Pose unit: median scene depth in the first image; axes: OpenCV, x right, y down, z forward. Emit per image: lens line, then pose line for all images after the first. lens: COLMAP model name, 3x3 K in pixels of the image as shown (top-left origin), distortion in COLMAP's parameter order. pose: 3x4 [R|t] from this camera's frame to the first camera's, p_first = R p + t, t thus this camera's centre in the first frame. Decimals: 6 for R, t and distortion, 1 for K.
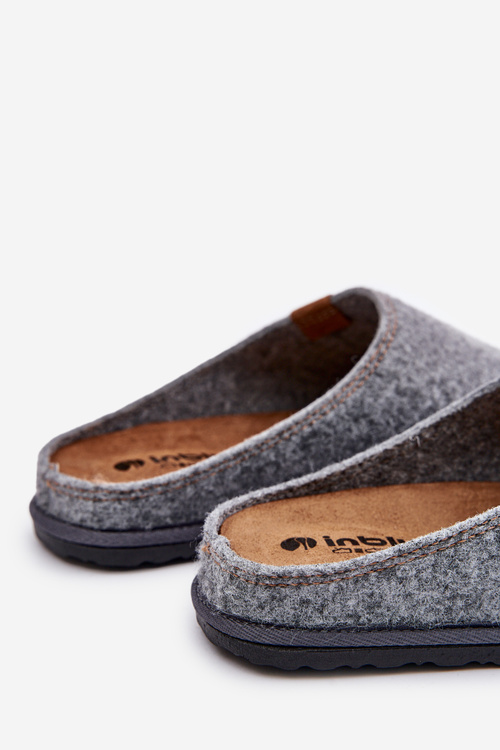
lens RADIAL K [[1698.2, 0, 250.0], [0, 1698.2, 375.0], [0, 0, 1]] dist [0.494839, 0.079602]
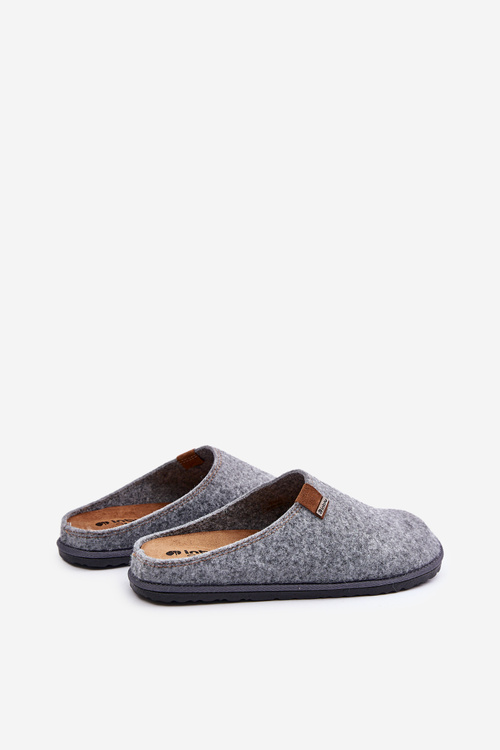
lens RADIAL K [[1185.0, 0, 250.0], [0, 1185.0, 375.0], [0, 0, 1]] dist [0.185168, 0.032412]
pose [[0.998405, 0.012220, 0.055117, 0.037329], [-0.006099, 0.993926, -0.109885, 0.031063], [-0.056125, 0.109374, 0.992415, -0.636217]]
